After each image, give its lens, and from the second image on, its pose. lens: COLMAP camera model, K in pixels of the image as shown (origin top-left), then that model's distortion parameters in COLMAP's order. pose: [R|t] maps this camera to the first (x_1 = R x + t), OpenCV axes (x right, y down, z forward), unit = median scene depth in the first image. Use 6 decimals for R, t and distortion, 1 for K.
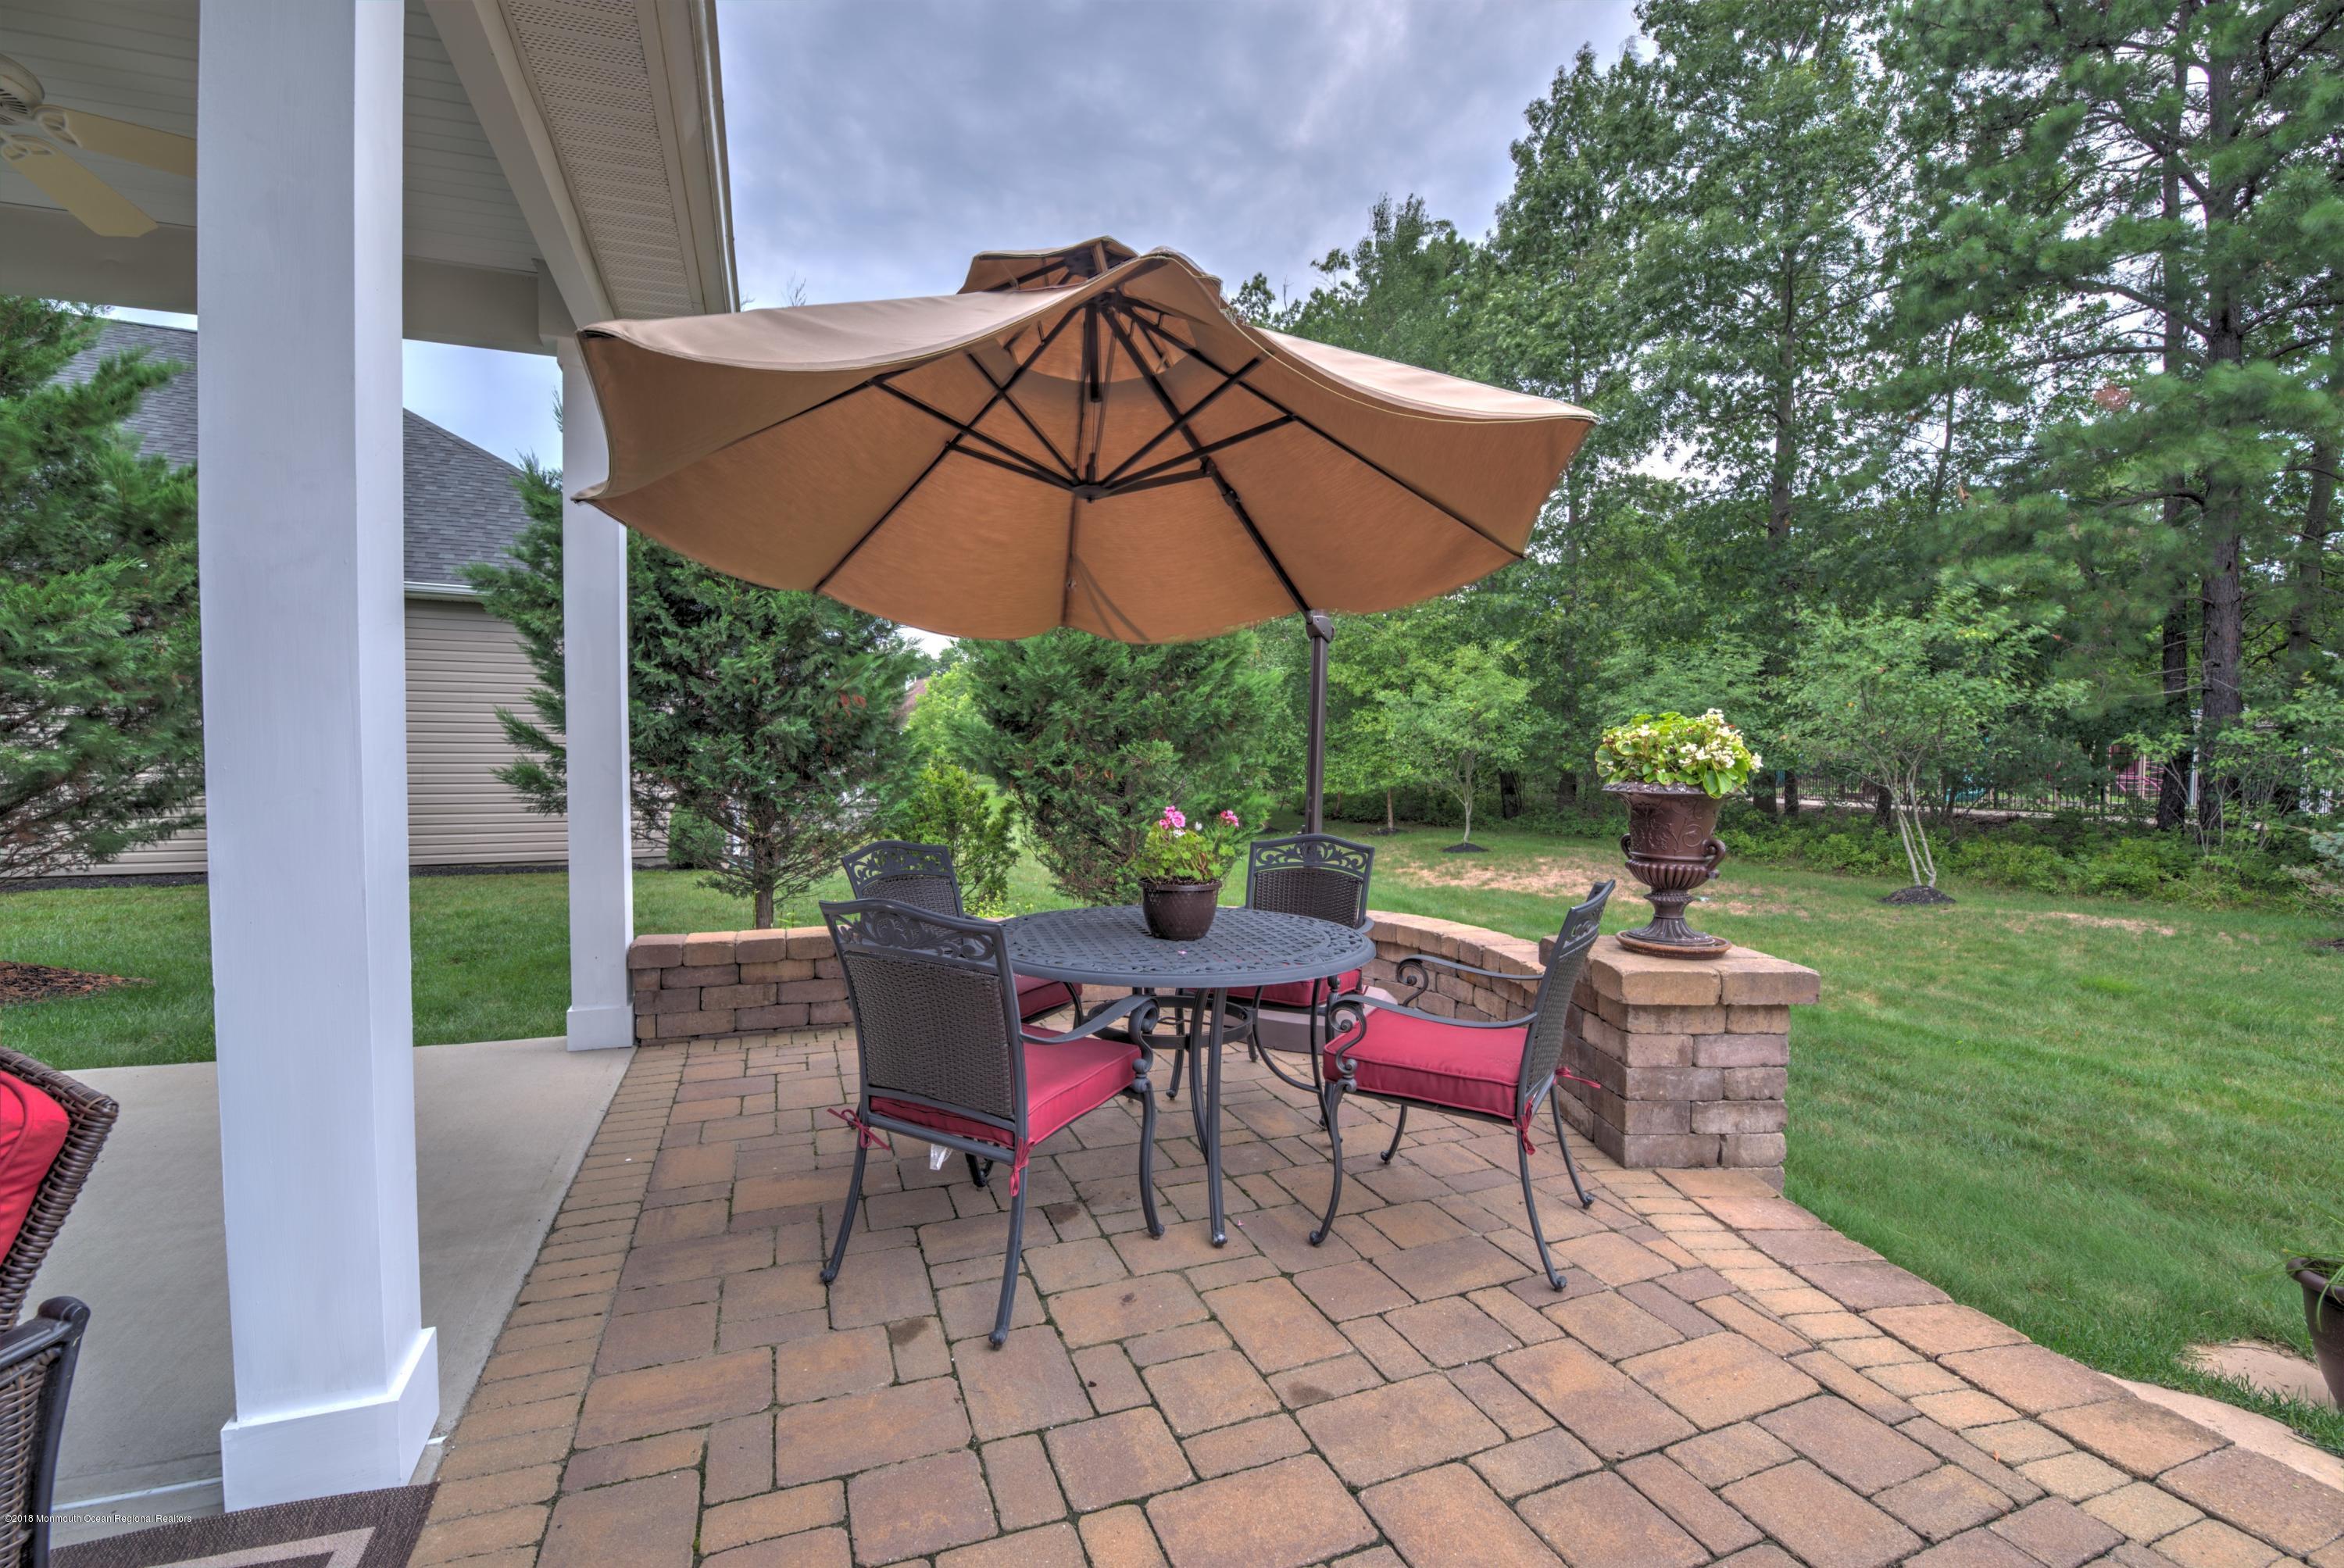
lens RADIAL K [[1017.8, 0, 1173.0], [0, 1017.8, 795.9], [0, 0, 1]] dist [-0.007951, -0.005765]
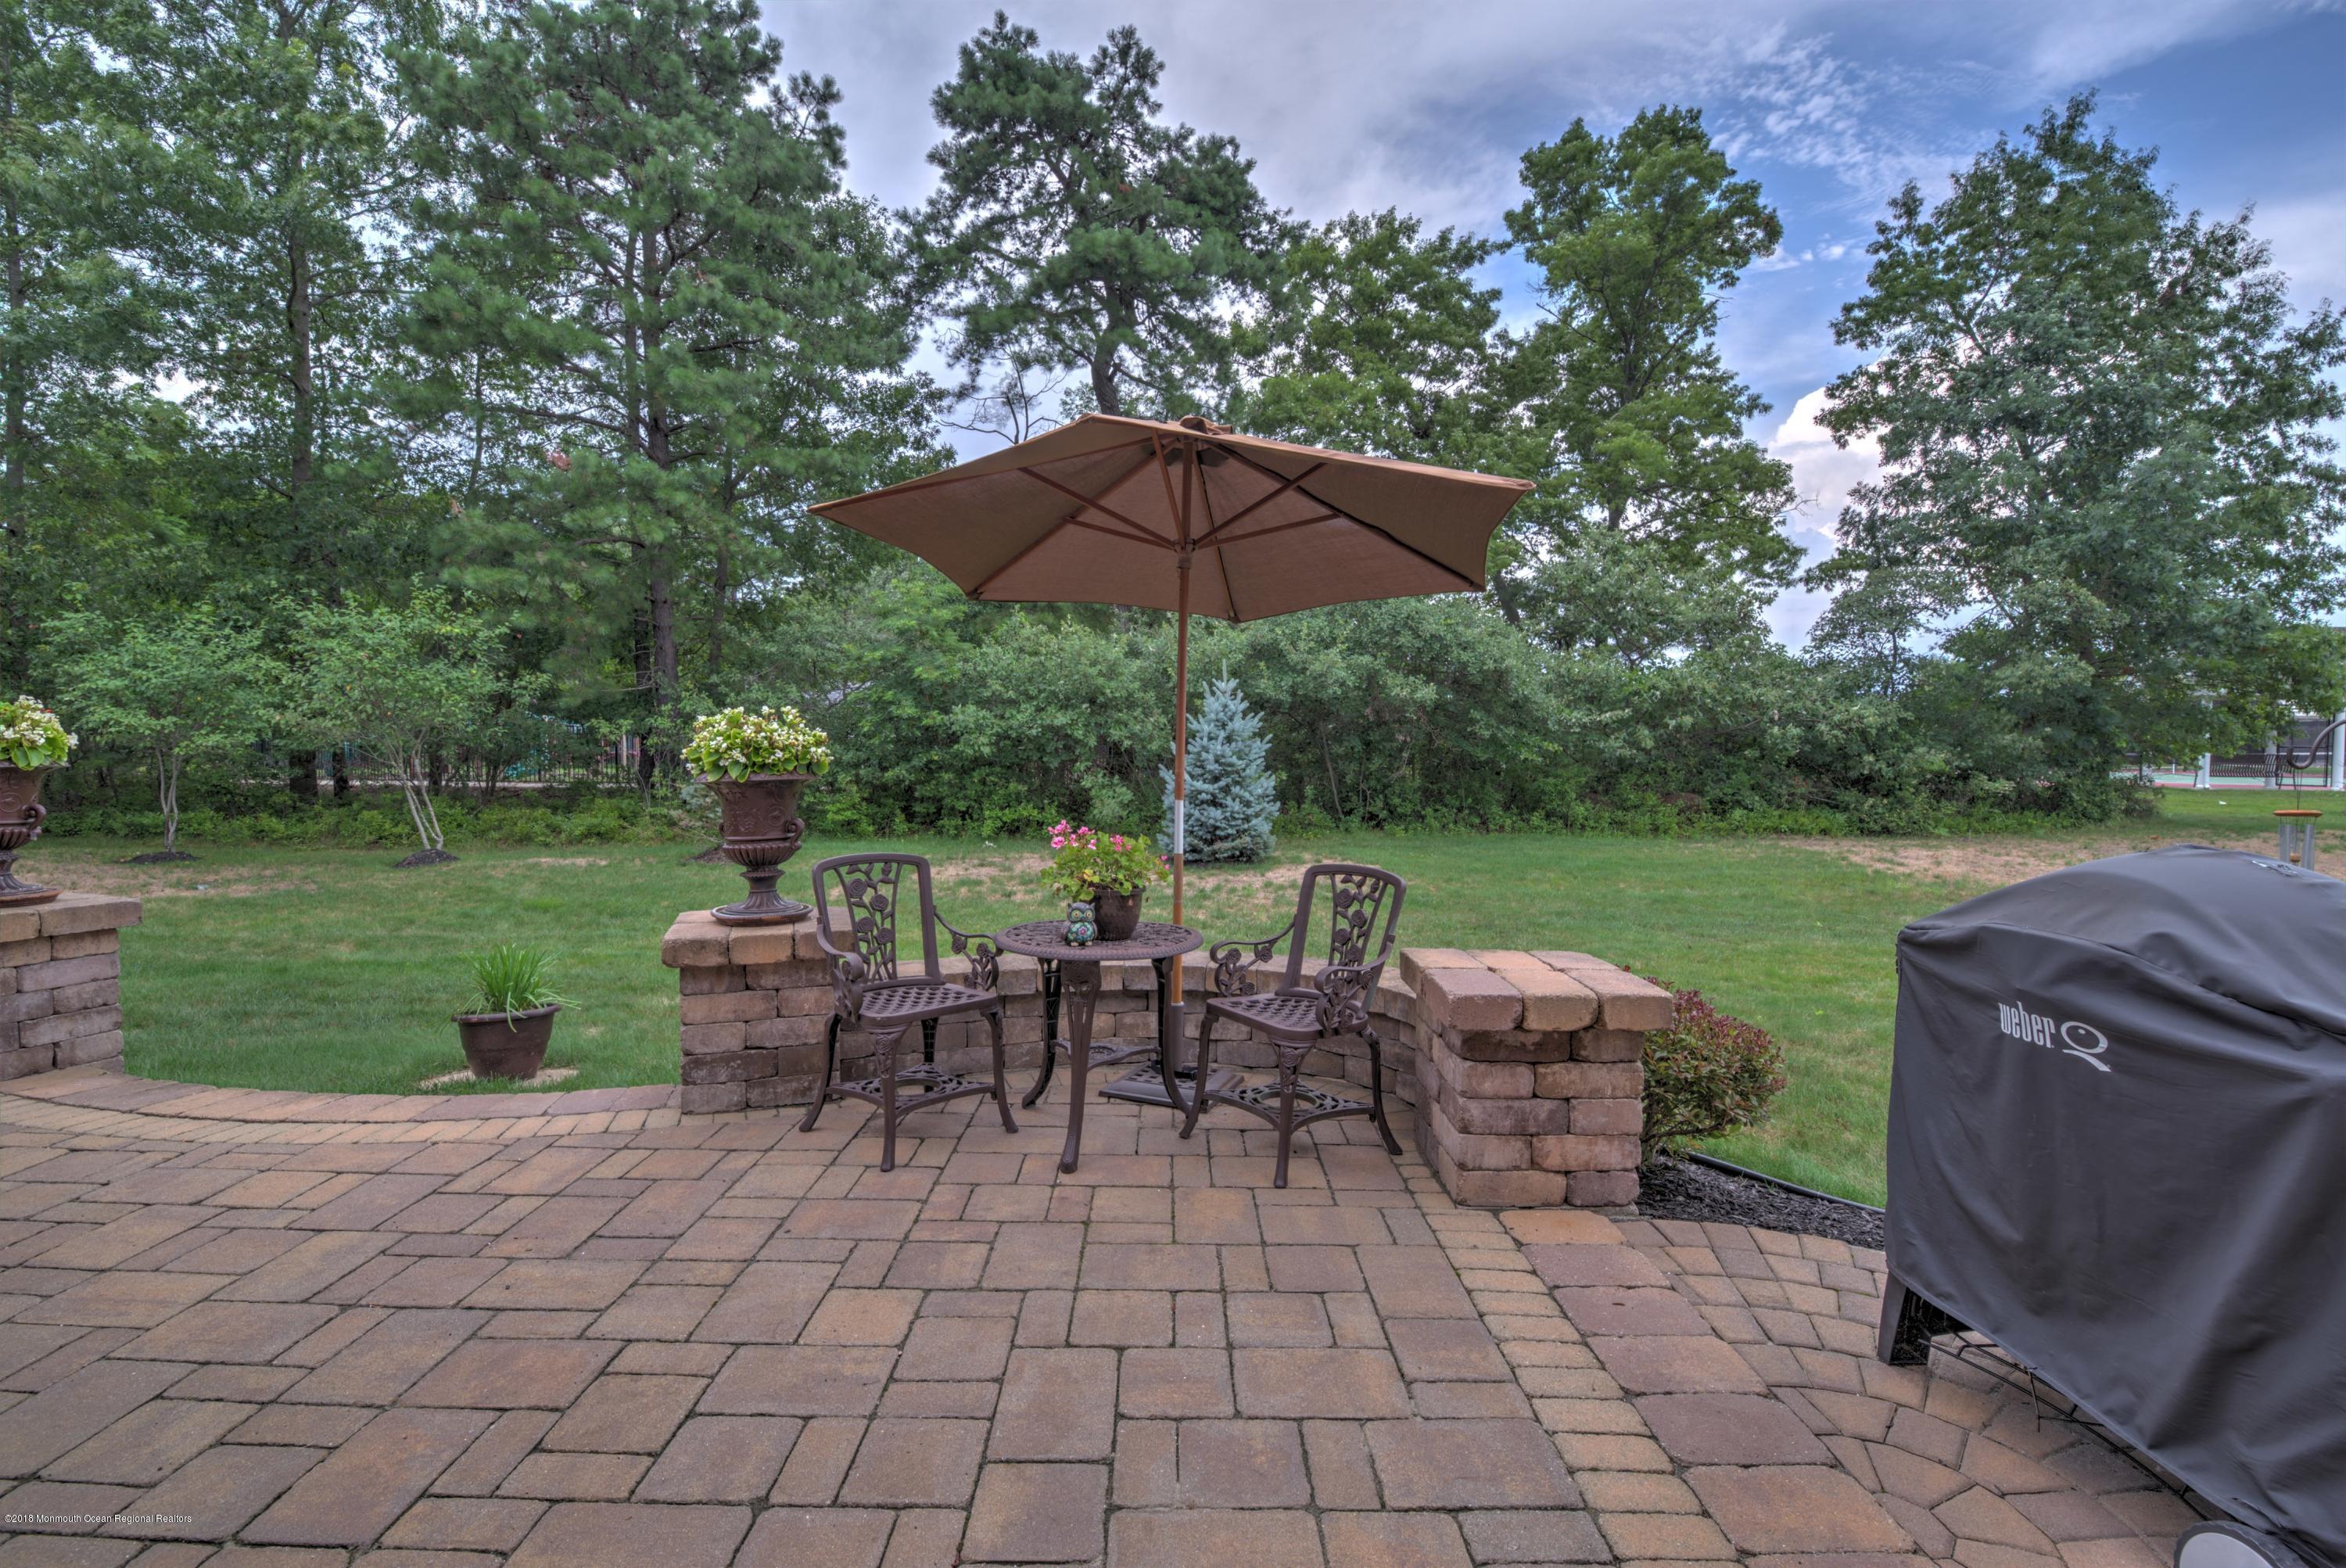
lens RADIAL K [[1018.8, 0, 1189.0], [0, 1018.8, 791.1], [0, 0, 1]] dist [-0.007951, -0.005765]
pose [[0.350024, -0.046574, 0.935582, -0.026187], [0.032104, 0.998773, 0.037708, 0.007591], [-0.936191, 0.016838, 0.351089, -0.198483]]
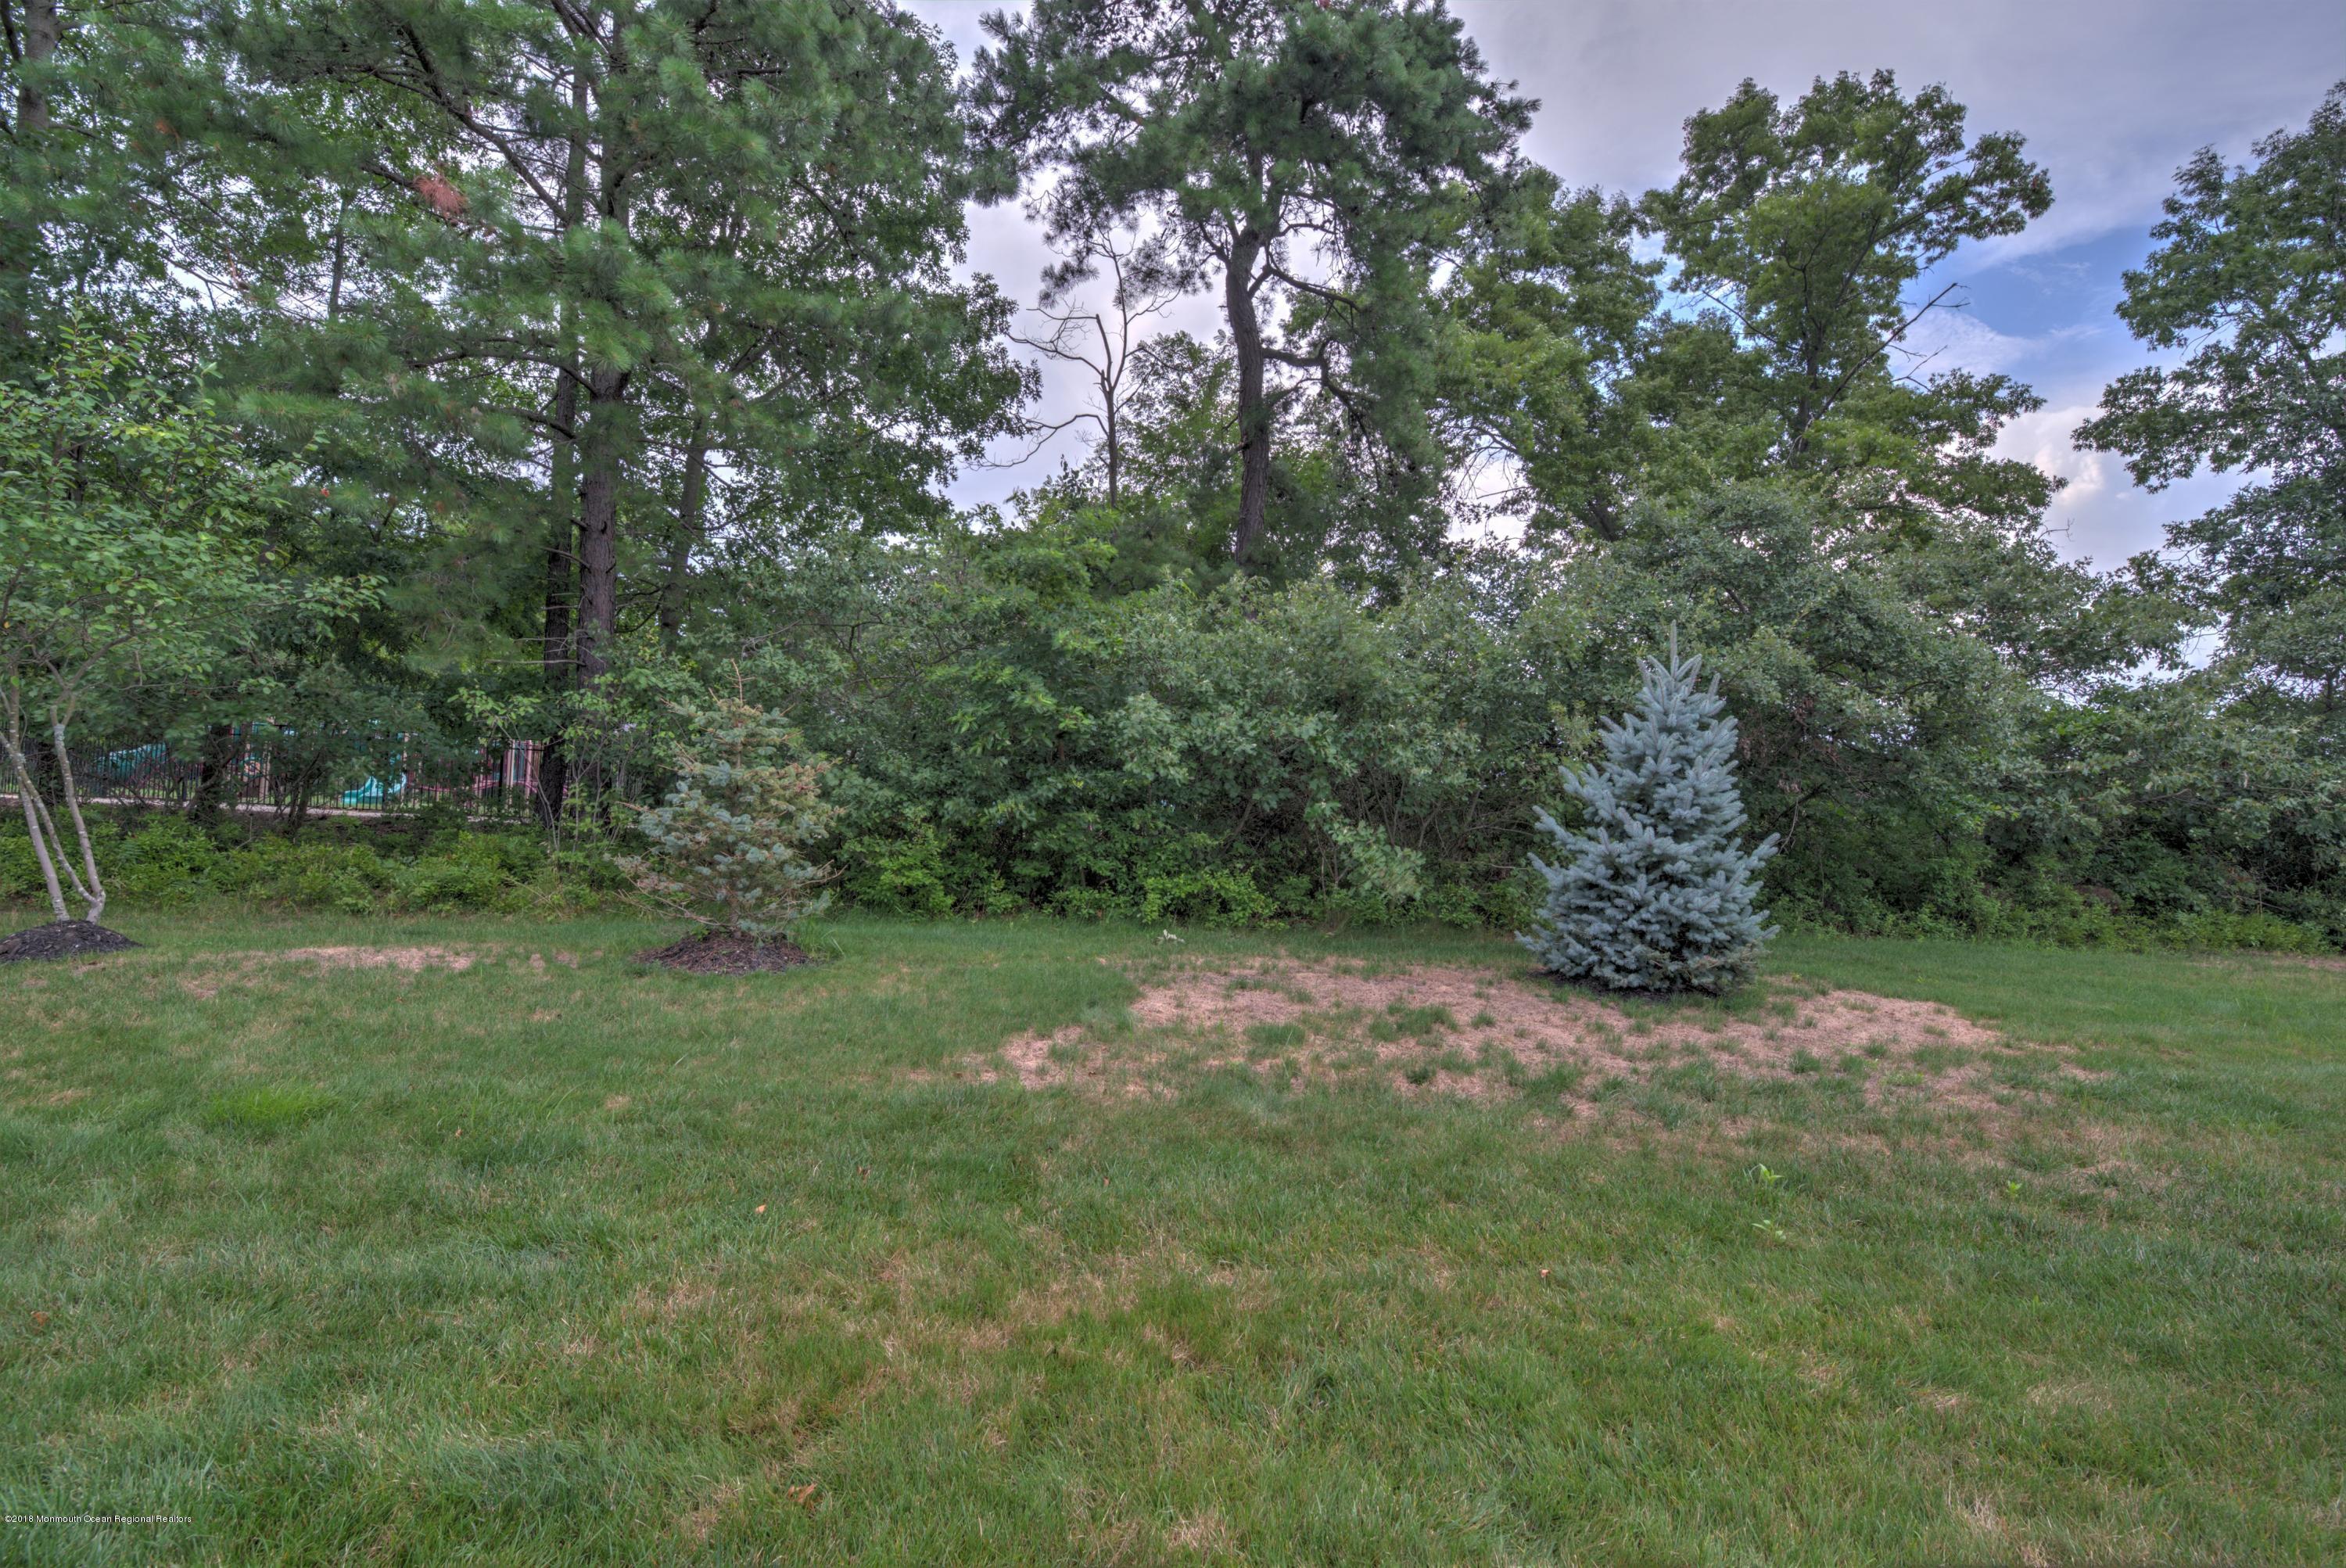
lens RADIAL K [[1018.8, 0, 1184.6], [0, 1018.8, 789.9], [0, 0, 1]] dist [-0.007951, -0.005765]
pose [[0.270188, 0.031830, 0.962281, 0.384727], [-0.007422, 0.999493, -0.030977, 0.031930], [-0.962779, 0.001228, 0.270287, 0.297766]]
